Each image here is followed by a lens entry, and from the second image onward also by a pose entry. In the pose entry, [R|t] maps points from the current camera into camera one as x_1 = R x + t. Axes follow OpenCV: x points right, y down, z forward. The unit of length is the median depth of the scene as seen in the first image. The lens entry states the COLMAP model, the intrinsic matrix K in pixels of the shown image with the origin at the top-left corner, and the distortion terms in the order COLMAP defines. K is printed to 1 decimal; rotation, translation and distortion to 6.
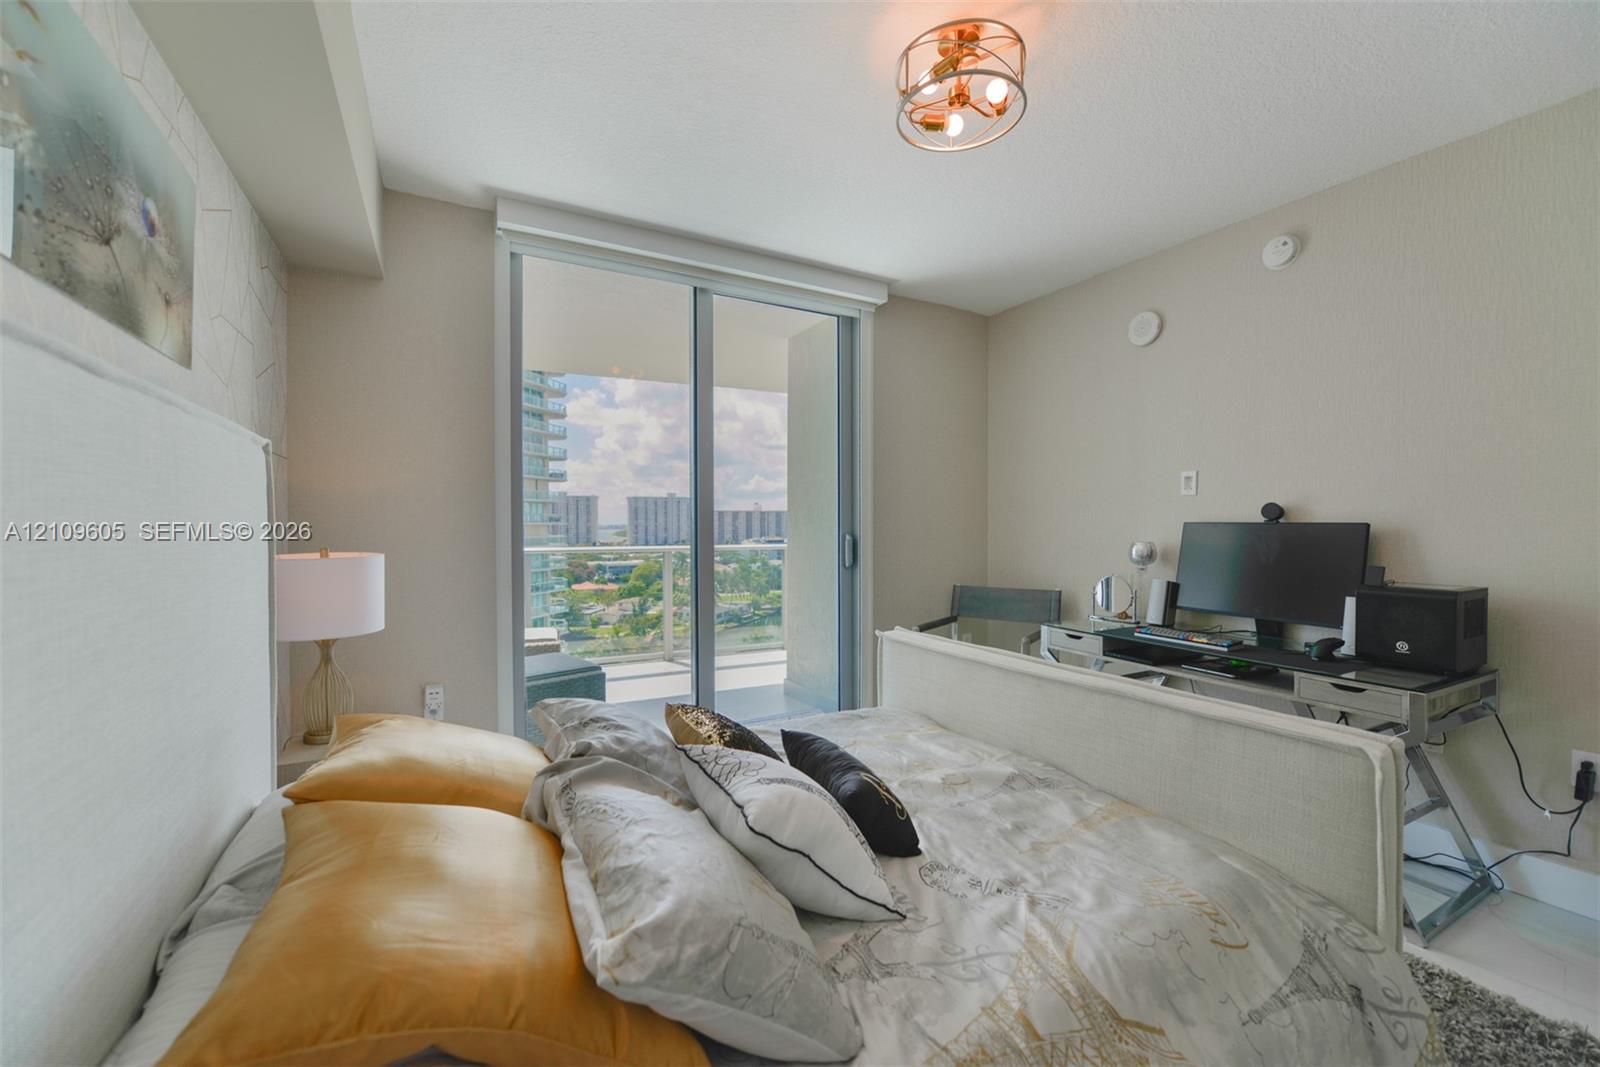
lens RADIAL K [[639.5, 0, 803.6], [0, 639.5, 526.5], [0, 0, 1]] dist [0.002225, -0.002602]
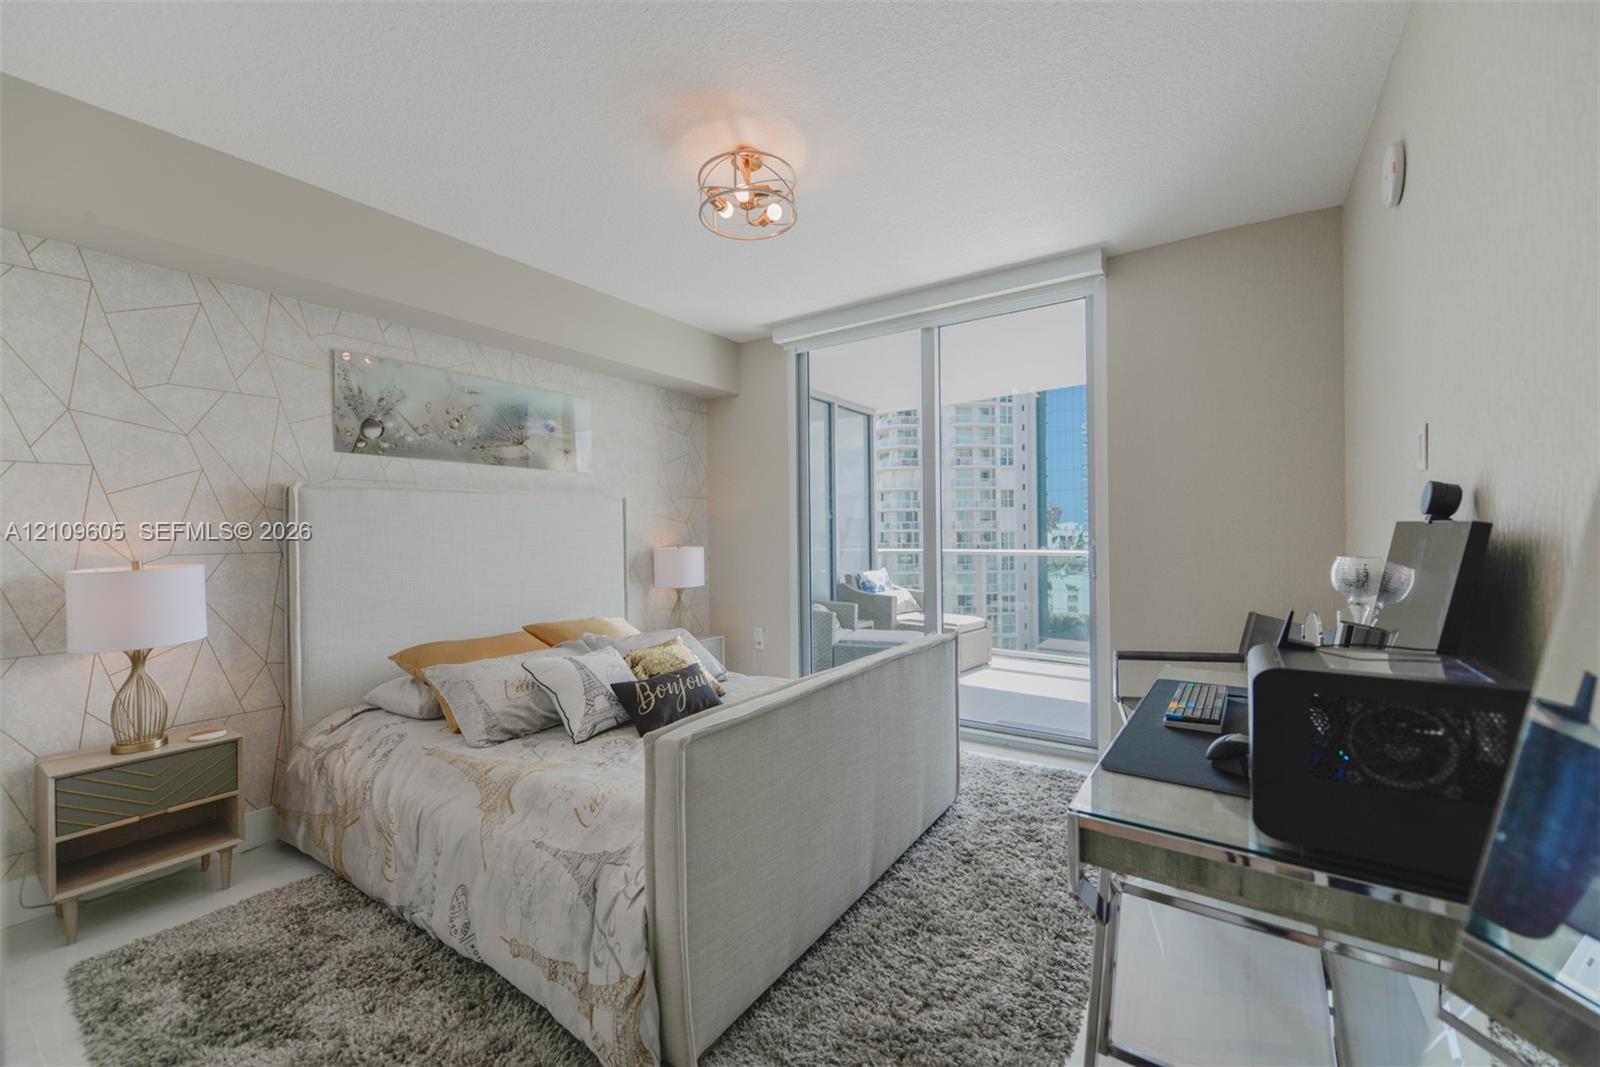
lens RADIAL K [[633.0, 0, 800.4], [0, 633.0, 529.4], [0, 0, 1]] dist [0.002027, -0.003007]
pose [[0.449251, -0.006946, -0.893378, 0.940626], [0.007164, 0.999966, -0.004173, -0.001452], [0.893377, -0.004525, 0.449286, 0.339652]]
